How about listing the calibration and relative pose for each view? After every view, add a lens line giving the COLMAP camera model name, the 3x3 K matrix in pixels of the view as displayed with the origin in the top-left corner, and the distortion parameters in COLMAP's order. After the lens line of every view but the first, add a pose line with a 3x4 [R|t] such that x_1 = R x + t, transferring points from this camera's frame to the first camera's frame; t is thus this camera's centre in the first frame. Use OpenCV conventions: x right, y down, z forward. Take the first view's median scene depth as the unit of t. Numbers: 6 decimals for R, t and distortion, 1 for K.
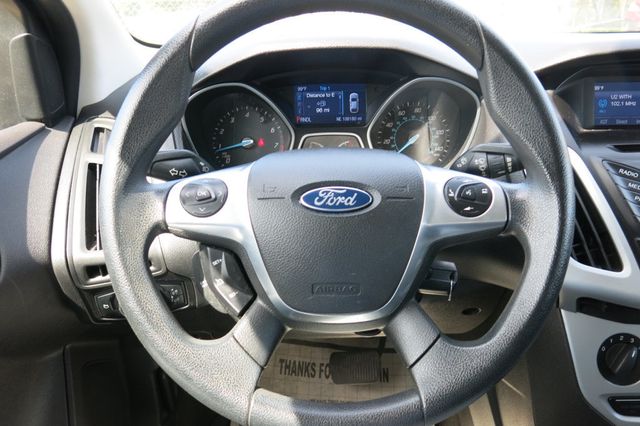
lens RADIAL K [[531.9, 0, 318.3], [0, 531.9, 212.2], [0, 0, 1]] dist [-0.021456, -0.014626]
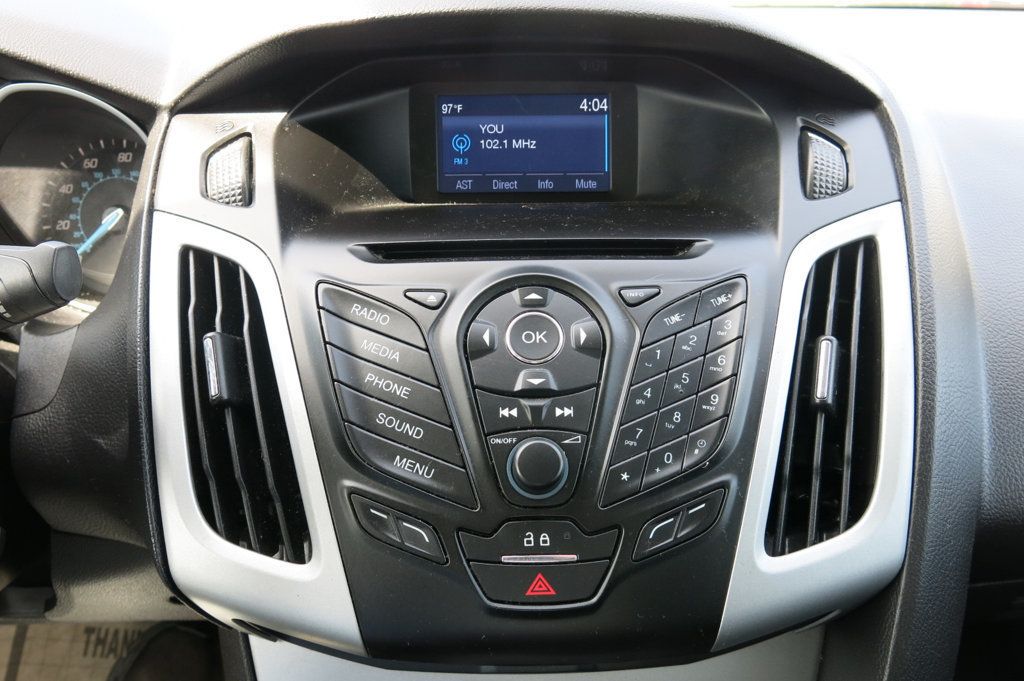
lens RADIAL K [[851.0, 0, 509.4], [0, 851.0, 335.8], [0, 0, 1]] dist [-0.021456, -0.014626]
pose [[0.999313, -0.001932, 0.037006, 0.508309], [0.000789, 0.999523, 0.030885, -0.060683], [-0.037048, -0.030835, 0.998838, 0.254014]]
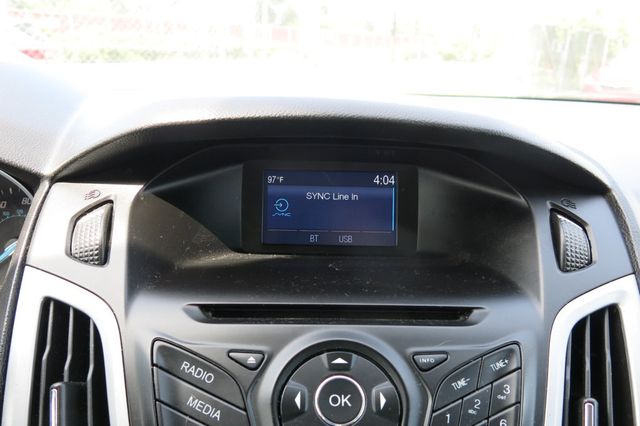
lens RADIAL K [[531.9, 0, 319.6], [0, 531.9, 211.5], [0, 0, 1]] dist [-0.021456, -0.014626]
pose [[0.997862, 0.033448, 0.056144, 0.503832], [-0.027939, 0.994971, -0.096186, -0.133687], [-0.059079, 0.094412, 0.993779, 0.385836]]
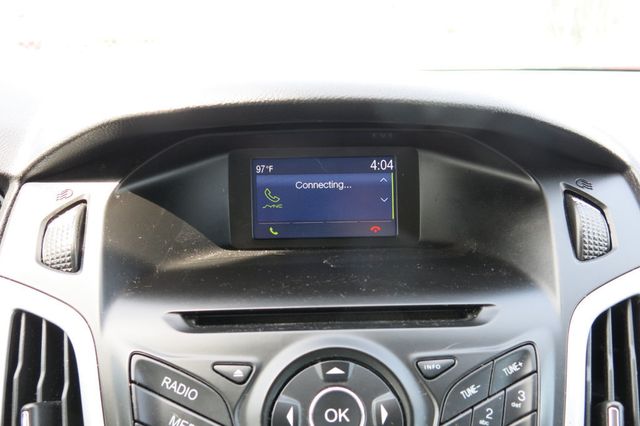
lens RADIAL K [[531.9, 0, 317.4], [0, 531.9, 212.7], [0, 0, 1]] dist [-0.021456, -0.014626]
pose [[0.999117, -0.006454, 0.041508, 0.516970], [0.008837, 0.998307, -0.057484, -0.146159], [-0.041066, 0.057800, 0.997483, 0.422022]]
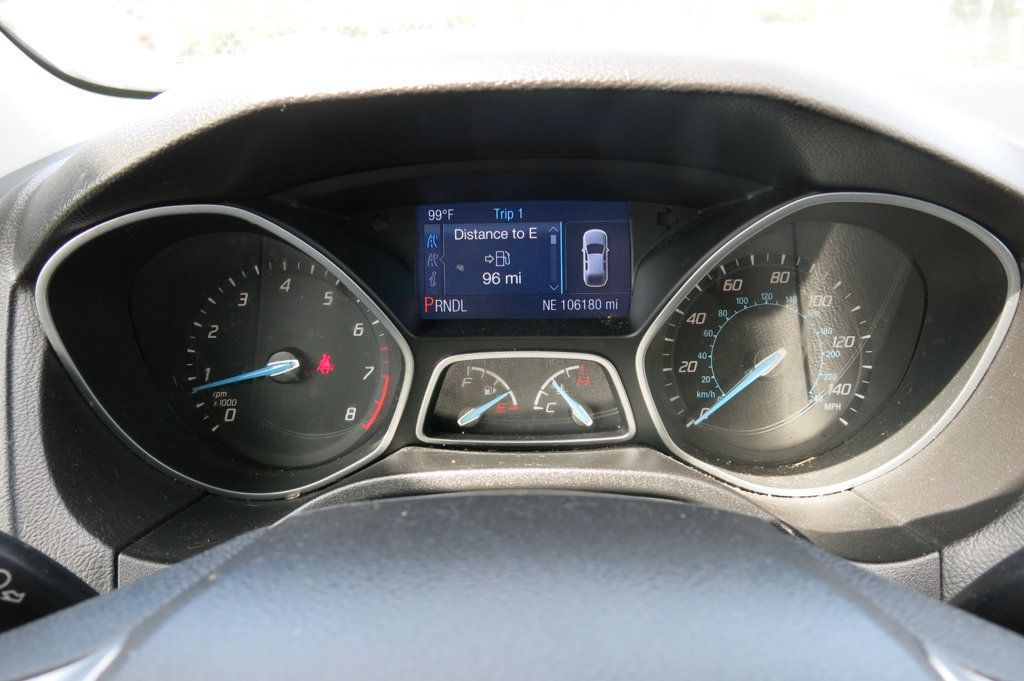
lens RADIAL K [[851.0, 0, 513.9], [0, 851.0, 341.9], [0, 0, 1]] dist [-0.021456, -0.014626]
pose [[0.999945, 0.009004, -0.005326, 0.019327], [-0.009165, 0.999481, -0.030889, -0.135462], [0.005045, 0.030937, 0.999509, 0.464390]]
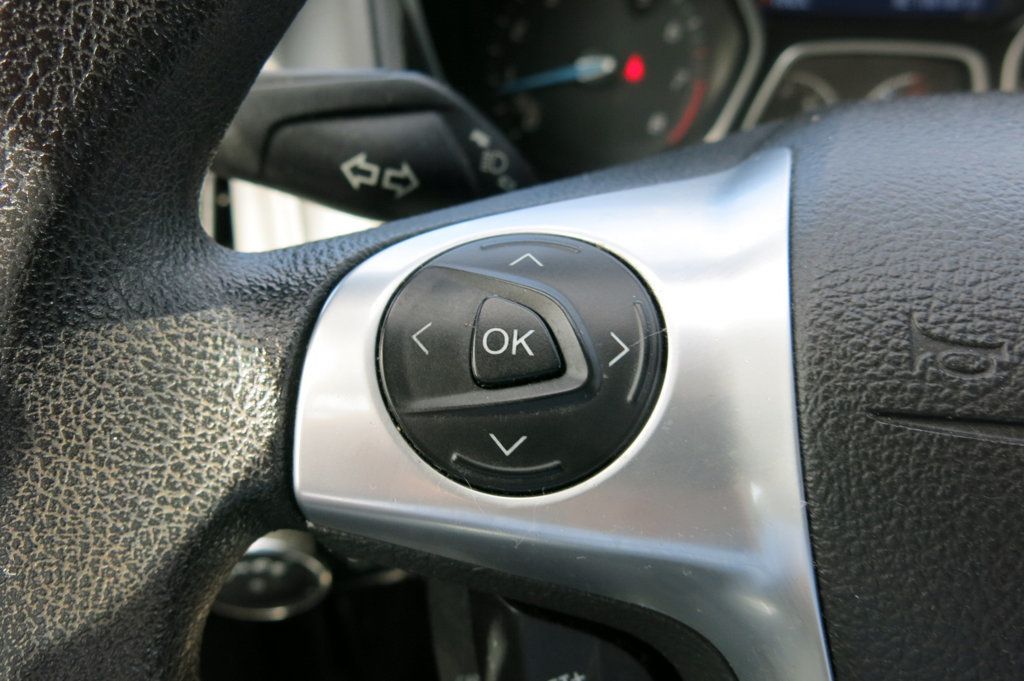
lens RADIAL K [[851.0, 0, 512.2], [0, 851.0, 343.6], [0, 0, 1]] dist [-0.021456, -0.014626]
pose [[0.991386, 0.078141, -0.105110, -0.119077], [-0.059719, 0.983939, 0.168222, -0.049658], [0.116566, -0.160495, 0.980129, 0.464855]]
